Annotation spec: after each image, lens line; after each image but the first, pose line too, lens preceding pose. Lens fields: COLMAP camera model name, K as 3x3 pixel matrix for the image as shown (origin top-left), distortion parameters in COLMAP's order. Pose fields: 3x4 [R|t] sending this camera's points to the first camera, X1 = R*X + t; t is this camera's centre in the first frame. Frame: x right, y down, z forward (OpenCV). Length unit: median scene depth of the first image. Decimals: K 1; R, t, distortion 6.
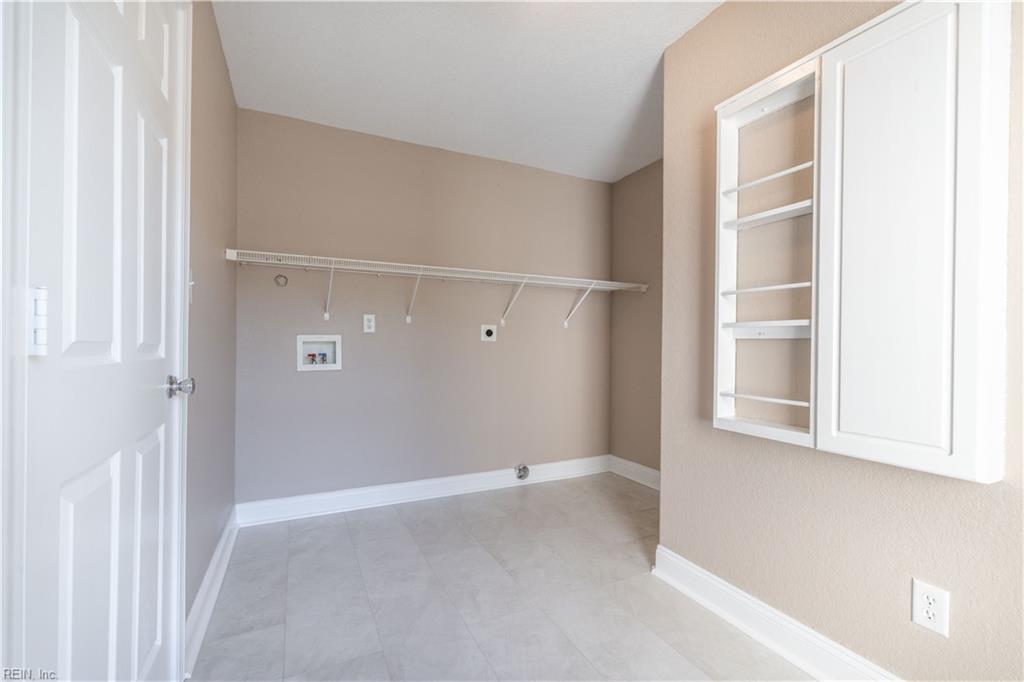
lens RADIAL K [[443.2, 0, 512.3], [0, 443.2, 345.1], [0, 0, 1]] dist [0.002232, 0.000488]
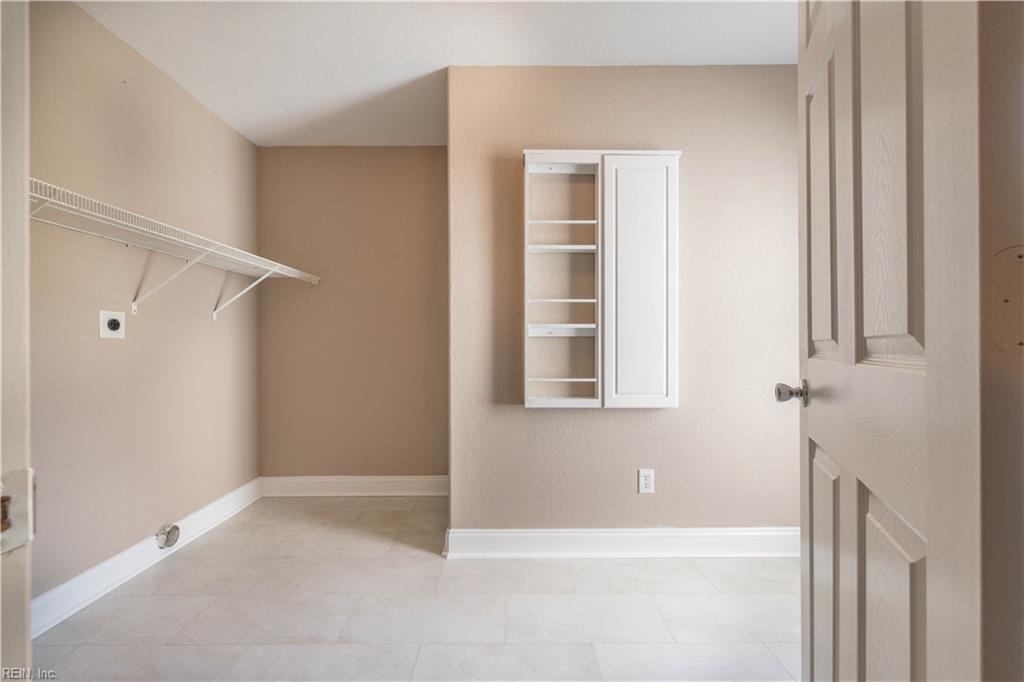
lens RADIAL K [[439.7, 0, 509.2], [0, 439.7, 344.2], [0, 0, 1]] dist [0.000030, 0.000273]
pose [[0.438791, -0.009543, 0.898538, -0.686514], [0.008318, 0.999944, 0.006558, -0.000828], [-0.898551, 0.004596, 0.438846, 0.506283]]
